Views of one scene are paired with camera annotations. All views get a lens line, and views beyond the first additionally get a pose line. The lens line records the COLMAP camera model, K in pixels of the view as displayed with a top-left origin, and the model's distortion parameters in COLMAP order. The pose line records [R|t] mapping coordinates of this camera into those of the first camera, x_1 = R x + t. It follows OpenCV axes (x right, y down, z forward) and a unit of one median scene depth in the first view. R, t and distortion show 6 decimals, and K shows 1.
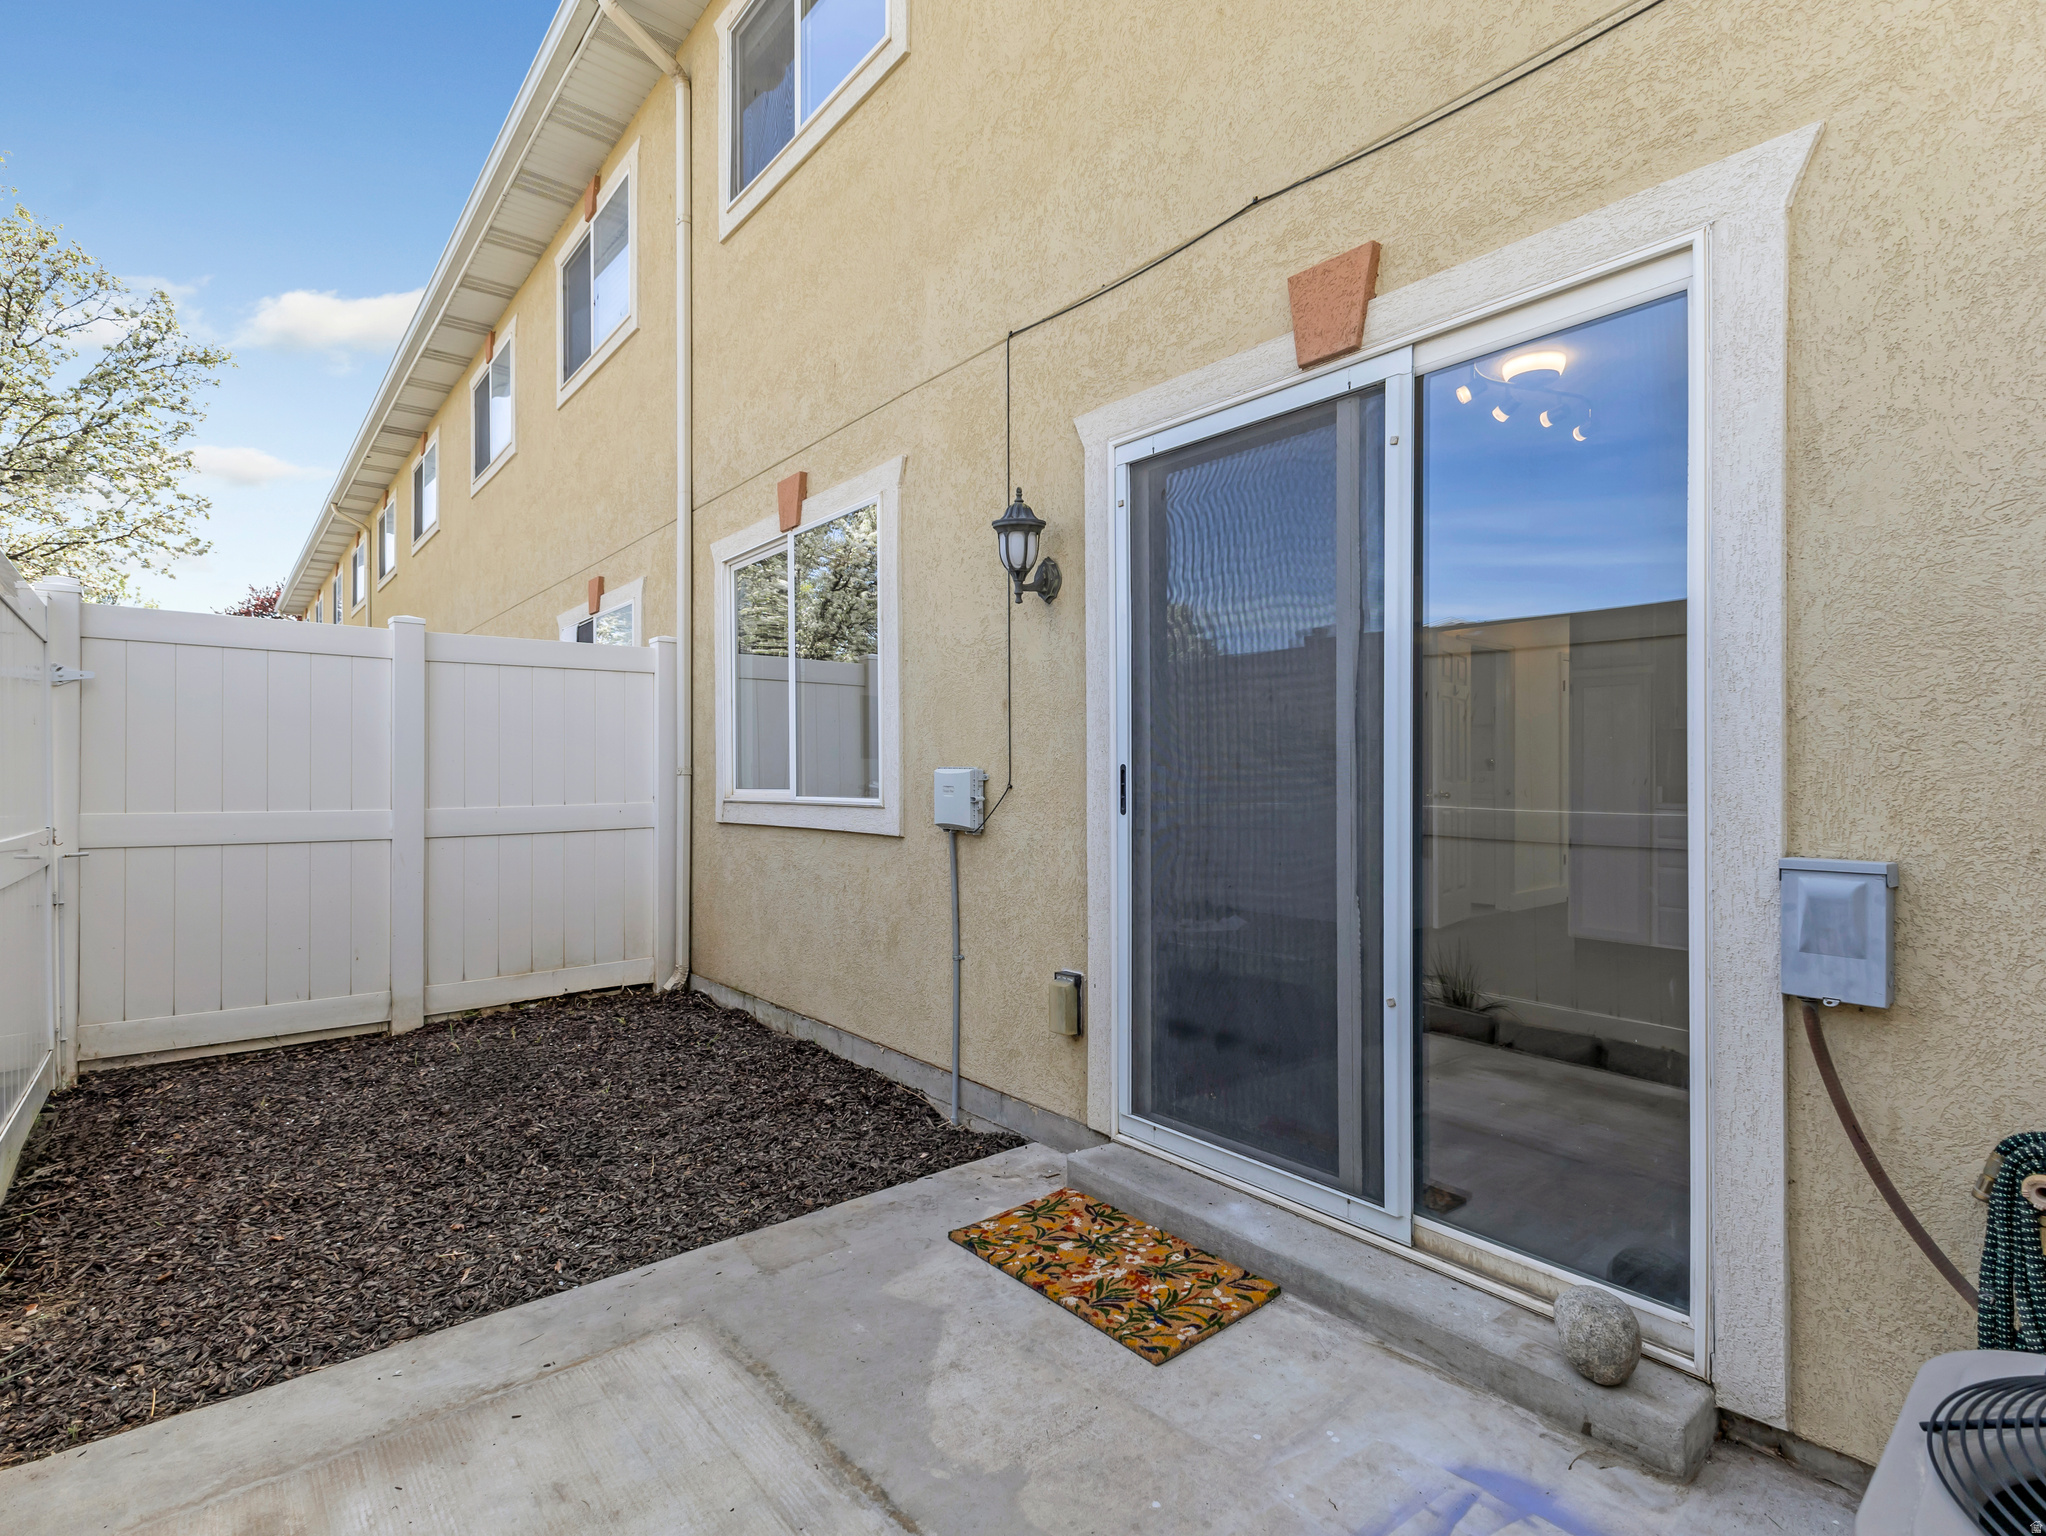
lens RADIAL K [[1006.6, 0, 1026.7], [0, 1006.6, 773.7], [0, 0, 1]] dist [0.002248, 0.002125]
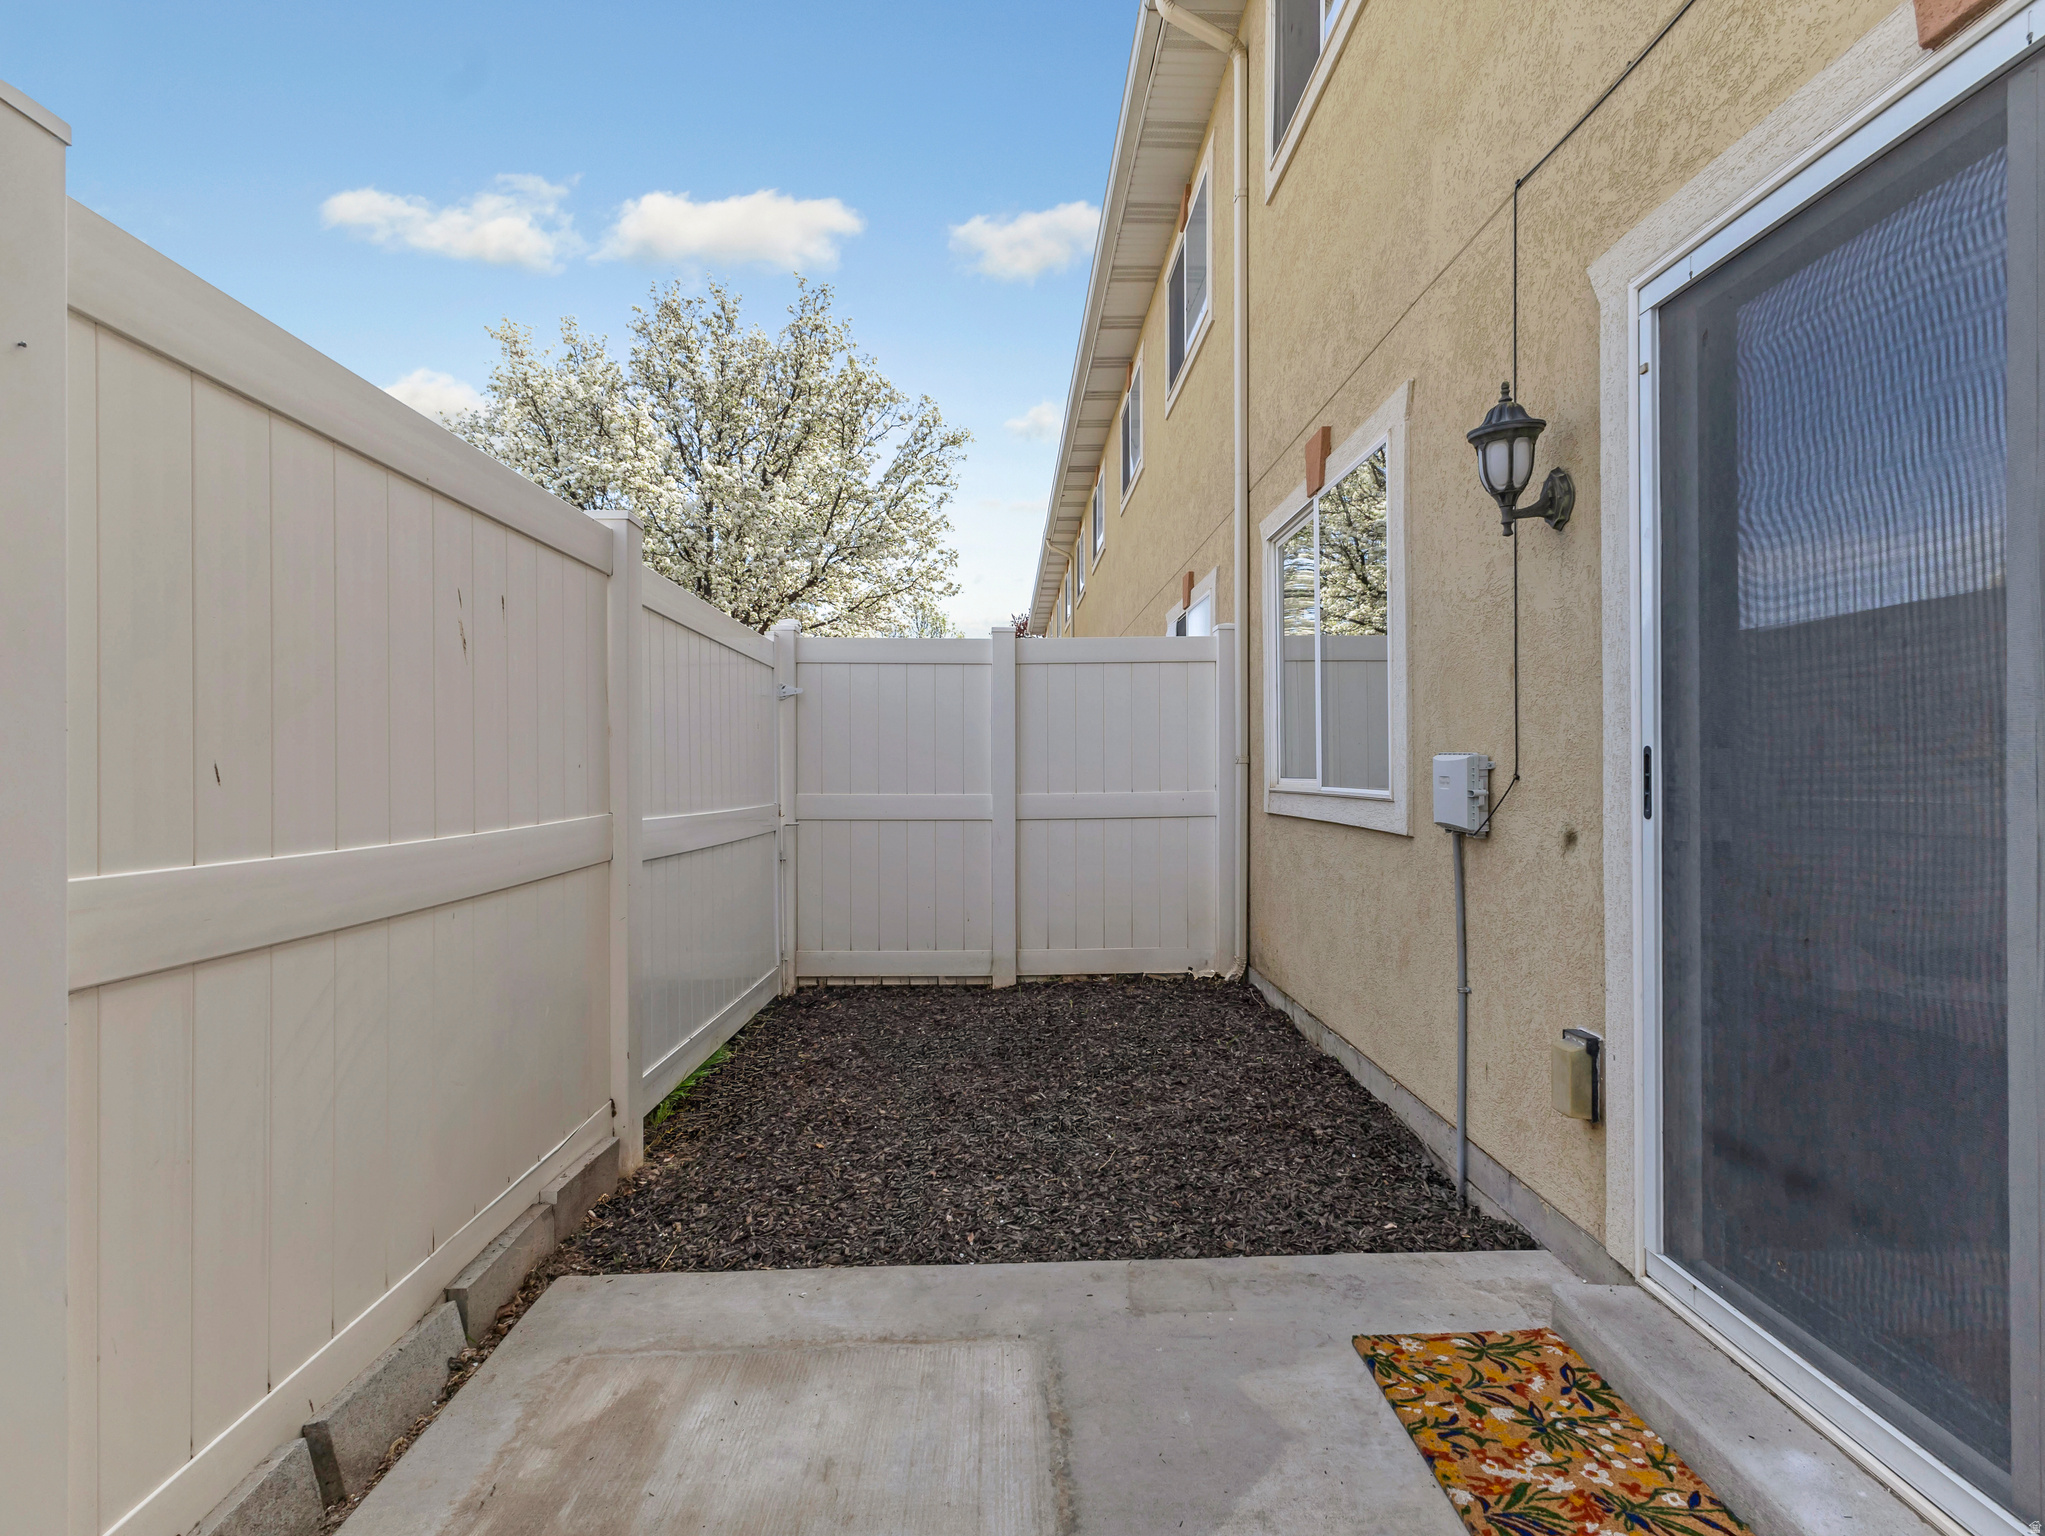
lens RADIAL K [[1002.6, 0, 1027.4], [0, 1002.6, 770.2], [0, 0, 1]] dist [0.005746, 0.000492]
pose [[0.786709, 0.000615, -0.617324, 0.171472], [0.004561, 0.999966, 0.006808, 0.000463], [0.617307, -0.008171, 0.786680, 0.177398]]
